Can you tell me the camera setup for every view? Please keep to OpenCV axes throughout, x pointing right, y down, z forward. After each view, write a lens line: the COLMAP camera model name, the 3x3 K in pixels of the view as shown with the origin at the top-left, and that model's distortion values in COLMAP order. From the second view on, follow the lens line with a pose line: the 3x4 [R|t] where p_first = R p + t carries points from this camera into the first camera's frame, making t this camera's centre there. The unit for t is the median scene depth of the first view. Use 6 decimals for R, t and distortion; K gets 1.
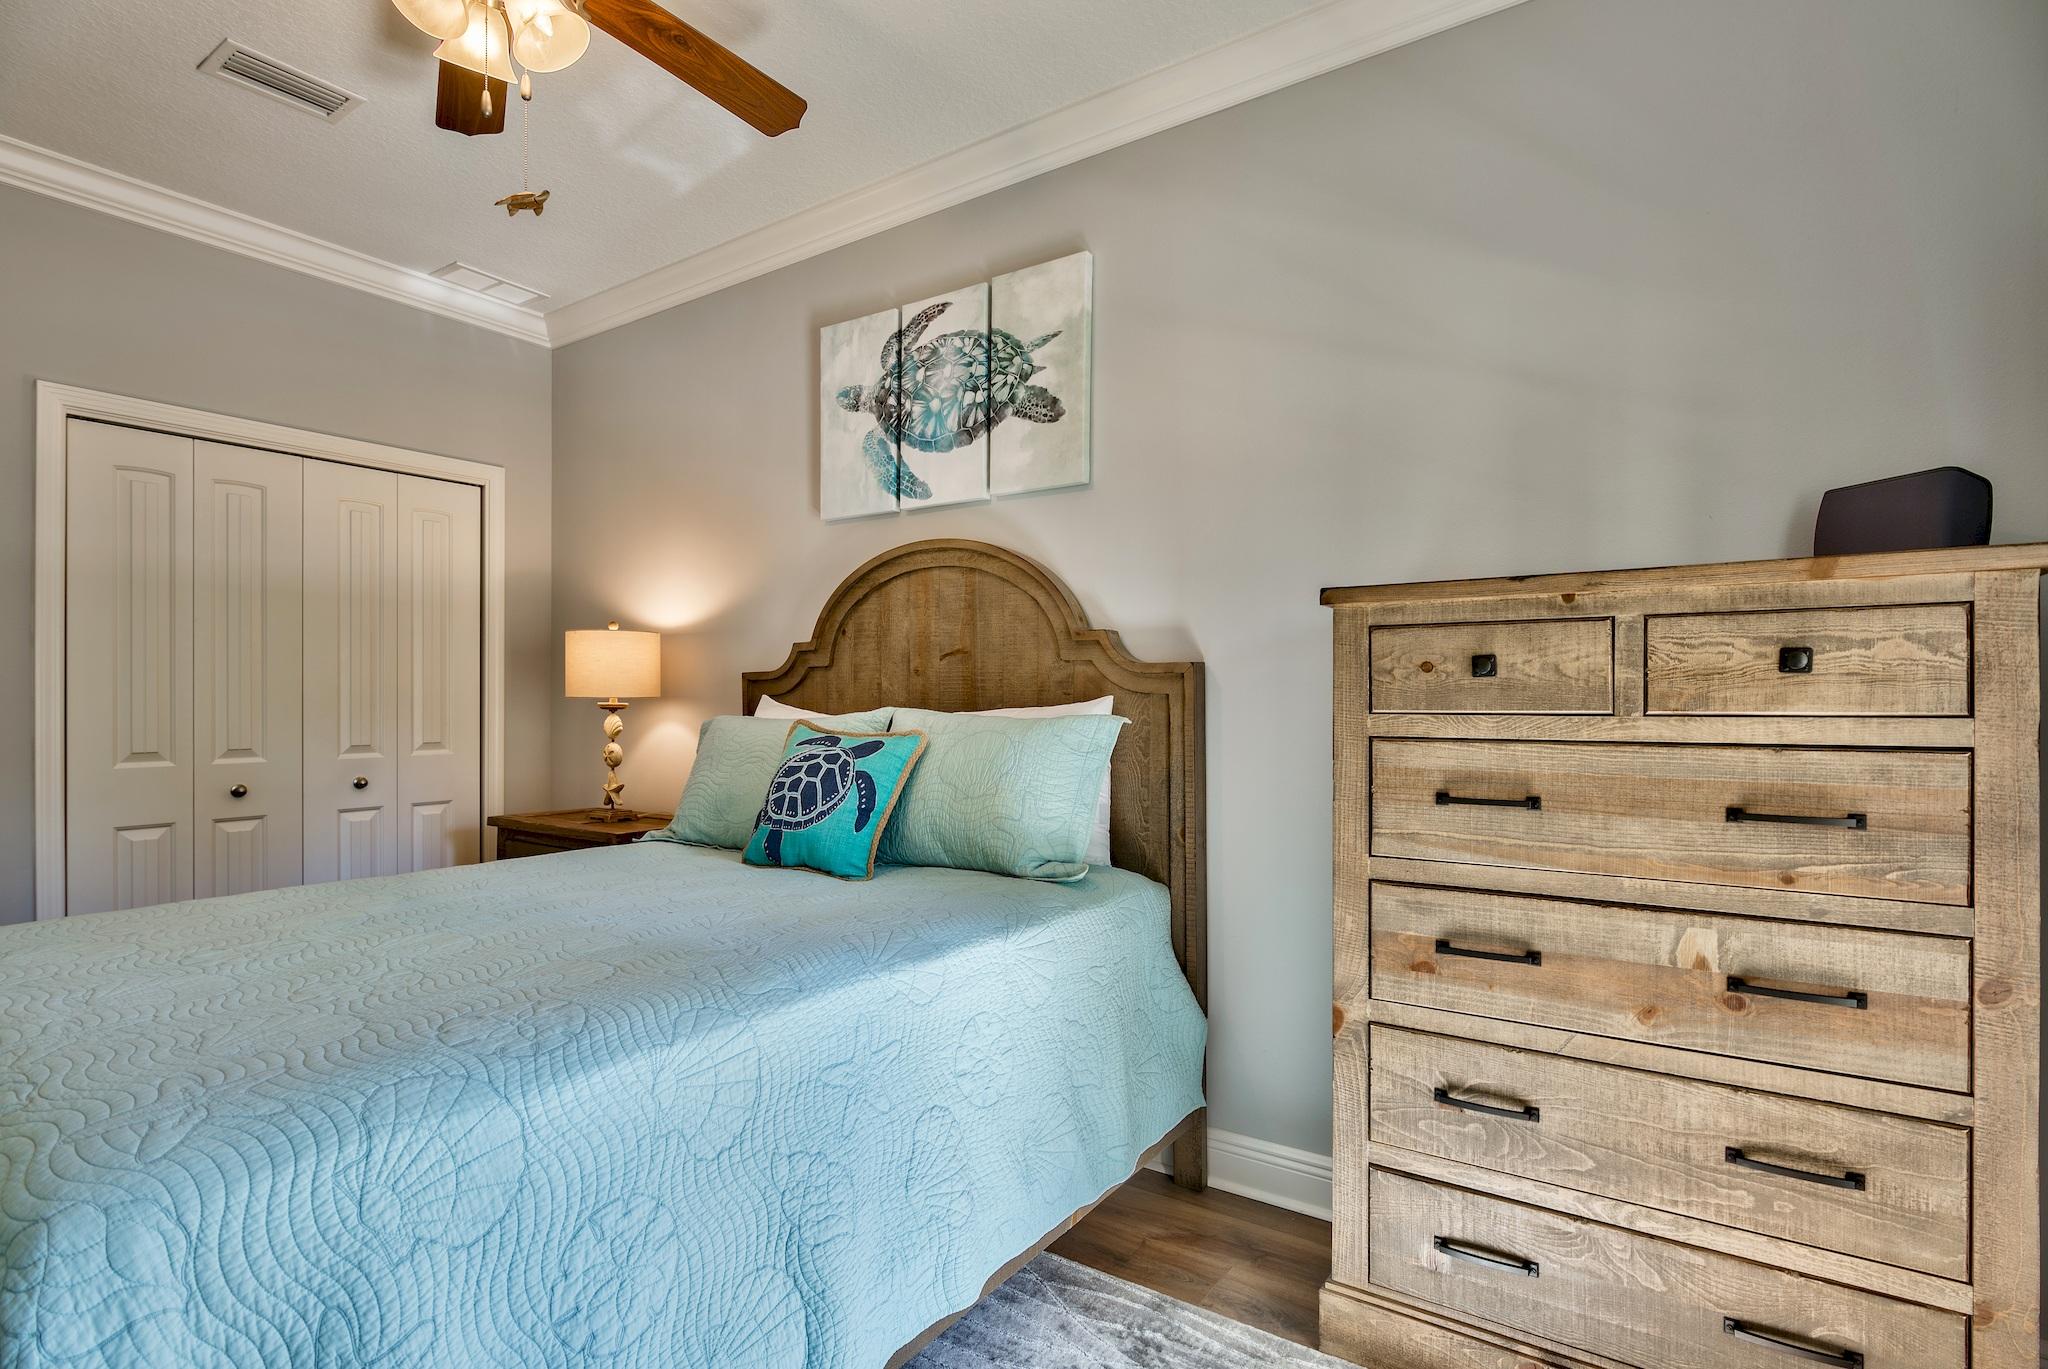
lens RADIAL K [[993.8, 0, 1025.5], [0, 993.8, 693.4], [0, 0, 1]] dist [-0.003121, 0.000266]
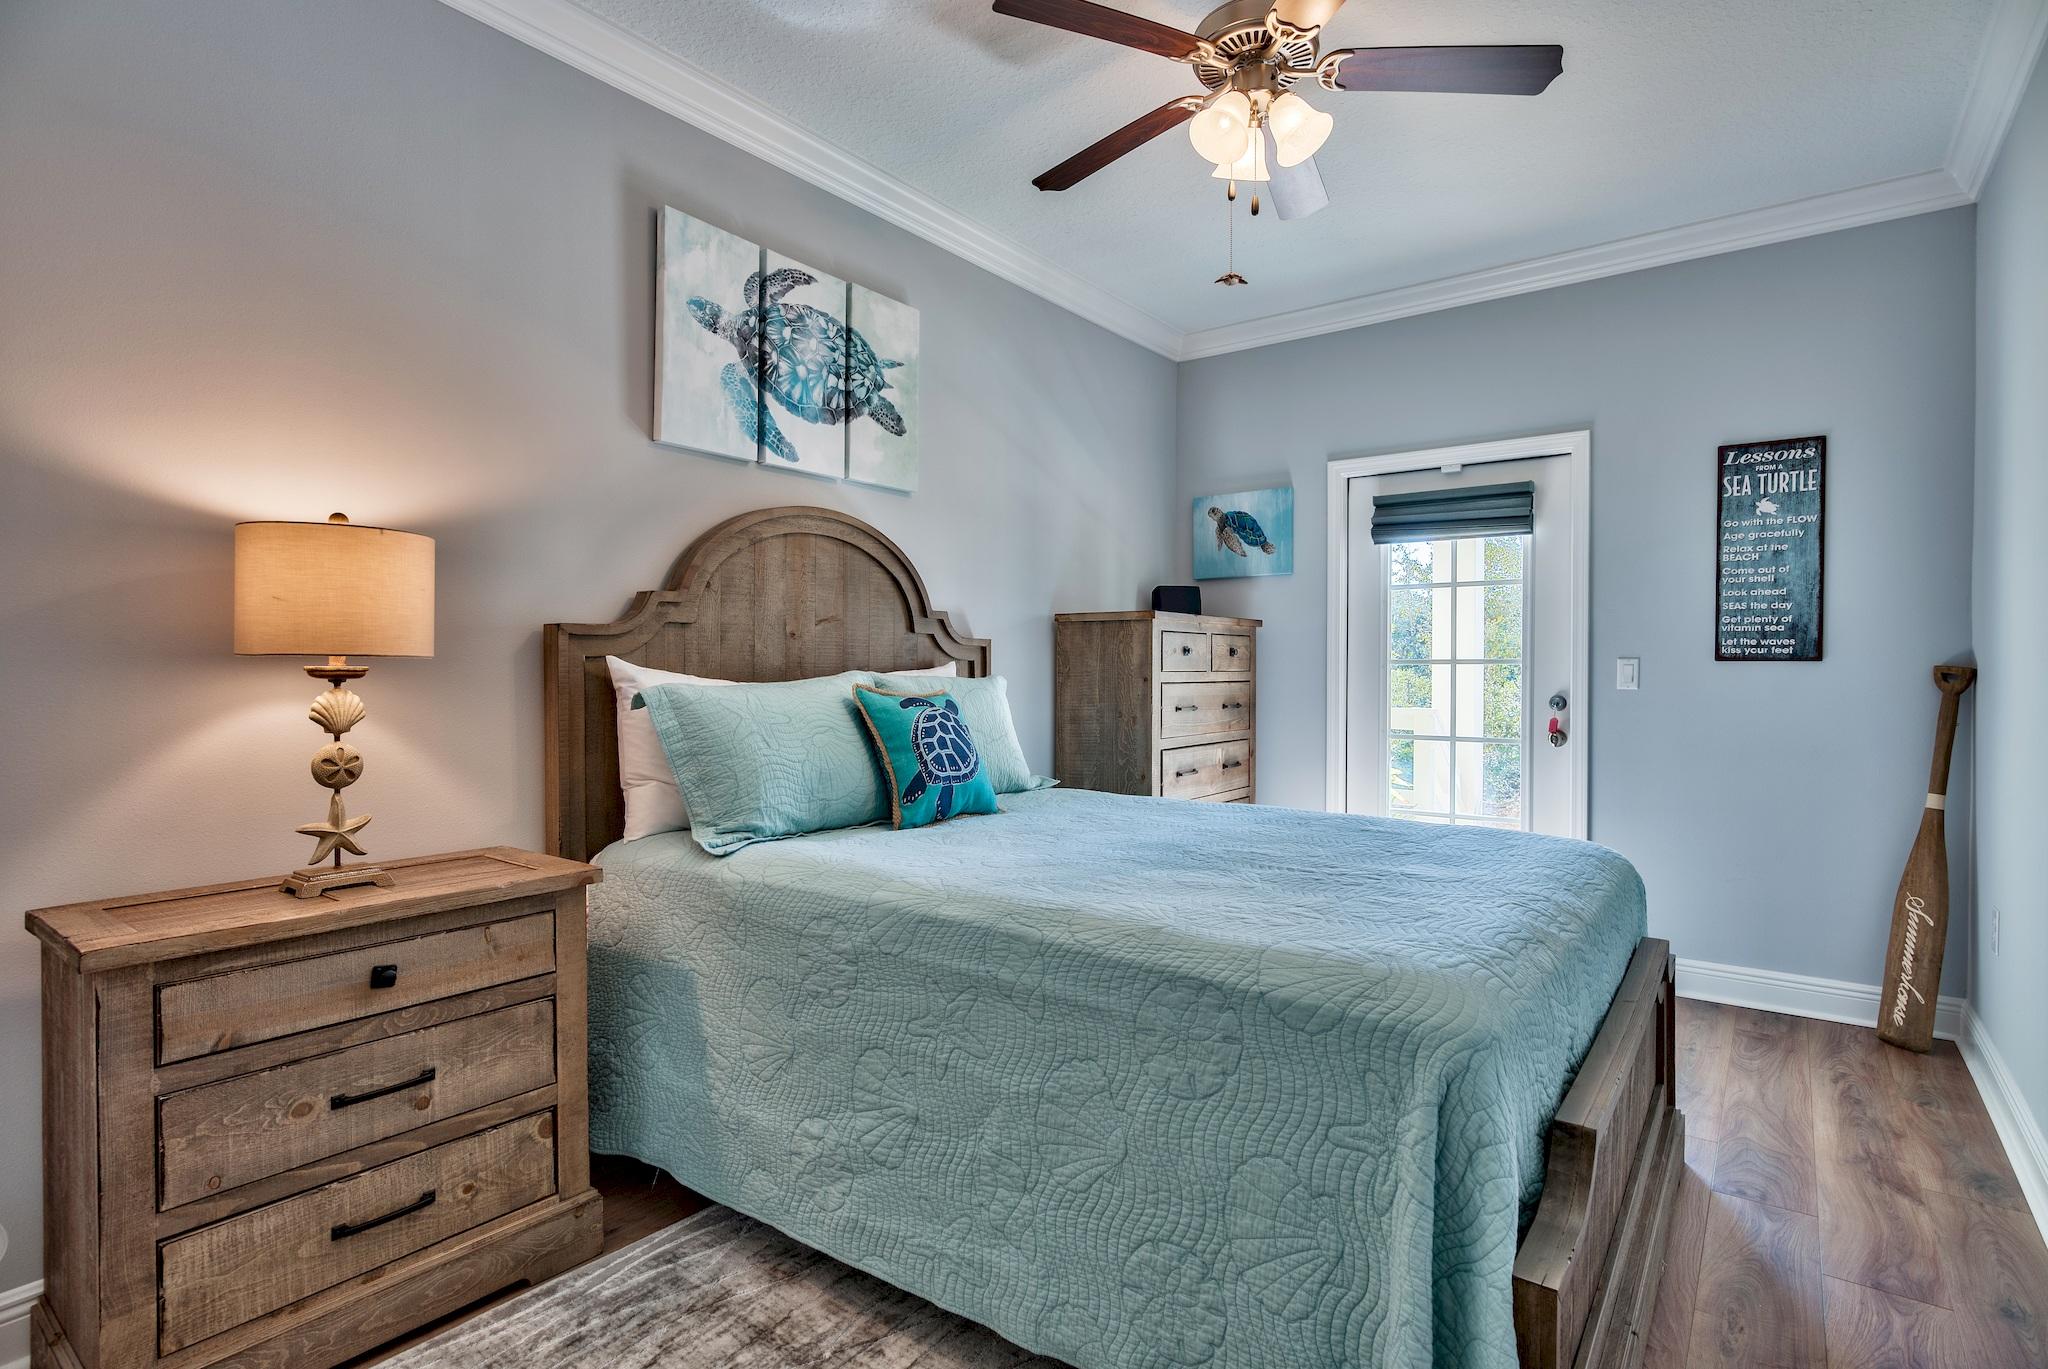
lens RADIAL K [[993.8, 0, 1031.2], [0, 993.8, 675.5], [0, 0, 1]] dist [-0.003121, 0.000266]
pose [[0.056846, -0.006100, 0.998364, -1.095341], [-0.008253, 0.999944, 0.006580, 0.009770], [-0.998349, -0.008613, 0.056792, 0.714130]]
